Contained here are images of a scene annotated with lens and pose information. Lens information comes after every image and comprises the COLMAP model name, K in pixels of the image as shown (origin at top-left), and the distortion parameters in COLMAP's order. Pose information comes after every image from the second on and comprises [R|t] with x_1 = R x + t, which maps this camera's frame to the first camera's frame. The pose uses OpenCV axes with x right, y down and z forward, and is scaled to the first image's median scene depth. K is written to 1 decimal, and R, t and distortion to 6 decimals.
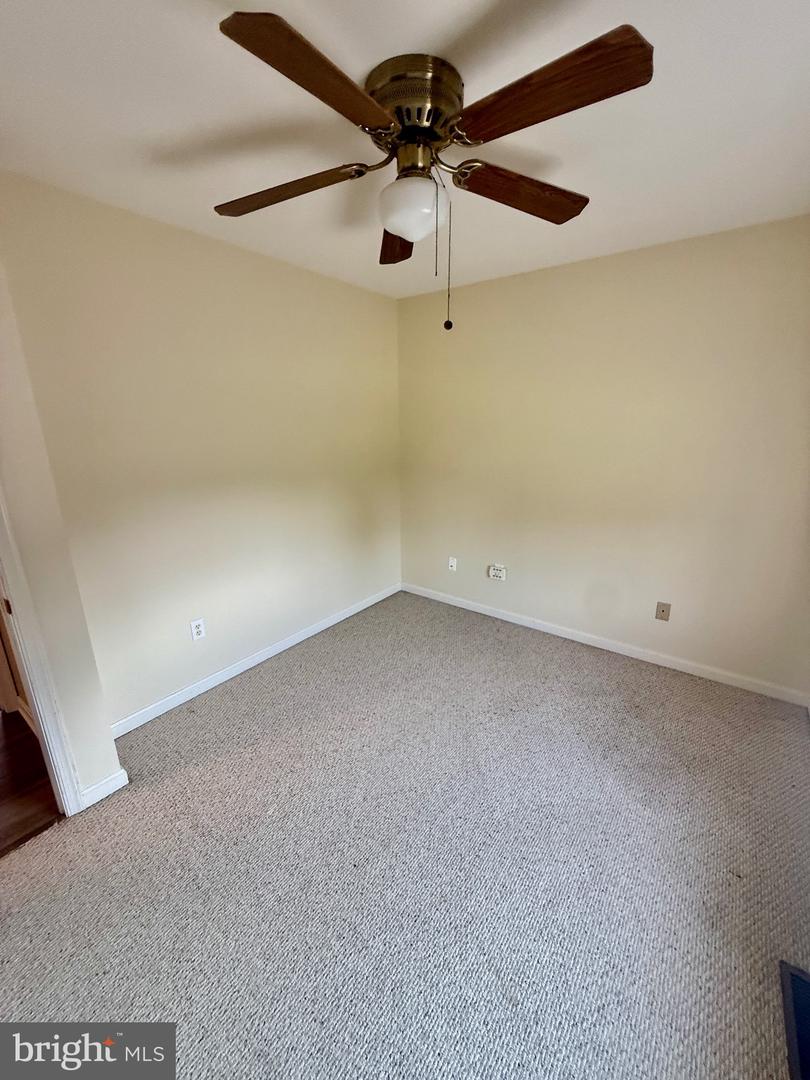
lens RADIAL K [[431.1, 0, 407.5], [0, 431.1, 539.8], [0, 0, 1]] dist [-0.000510, 0.000703]
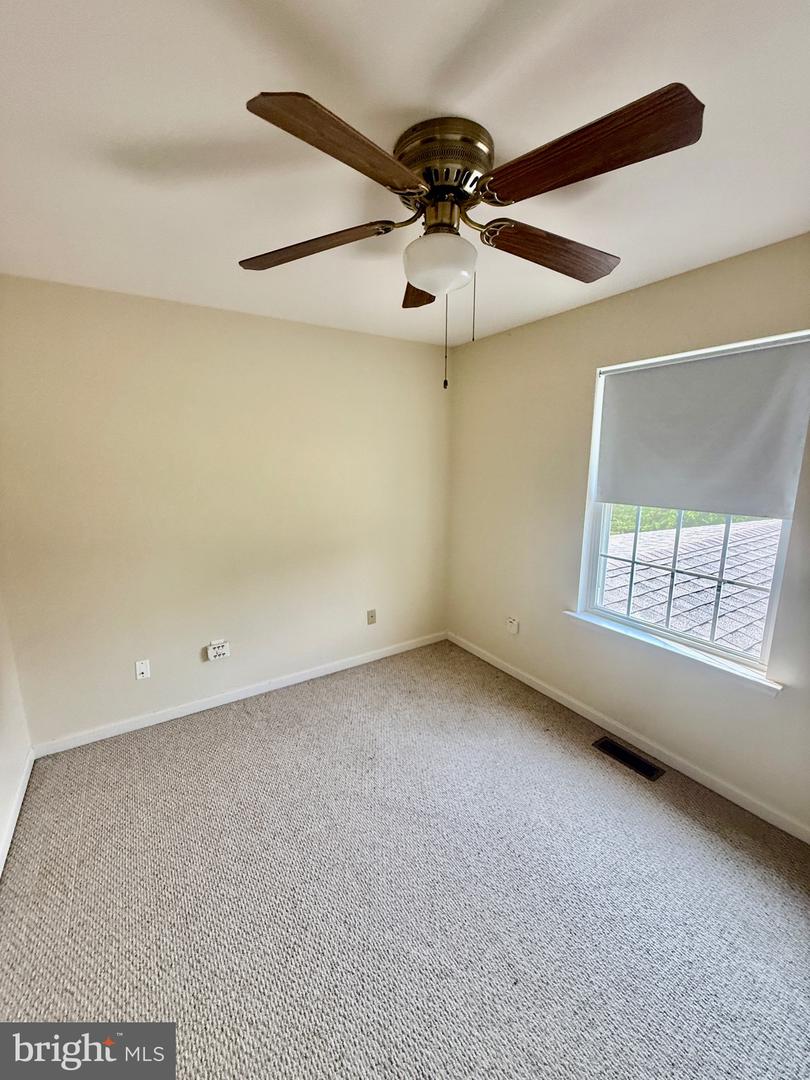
lens RADIAL K [[431.1, 0, 407.5], [0, 431.1, 539.8], [0, 0, 1]] dist [-0.000510, 0.000703]
pose [[0.342771, -0.175108, 0.922955, -0.480702], [0.259845, 0.961815, 0.085978, -0.127894], [-0.902767, 0.210355, 0.375183, 0.396931]]
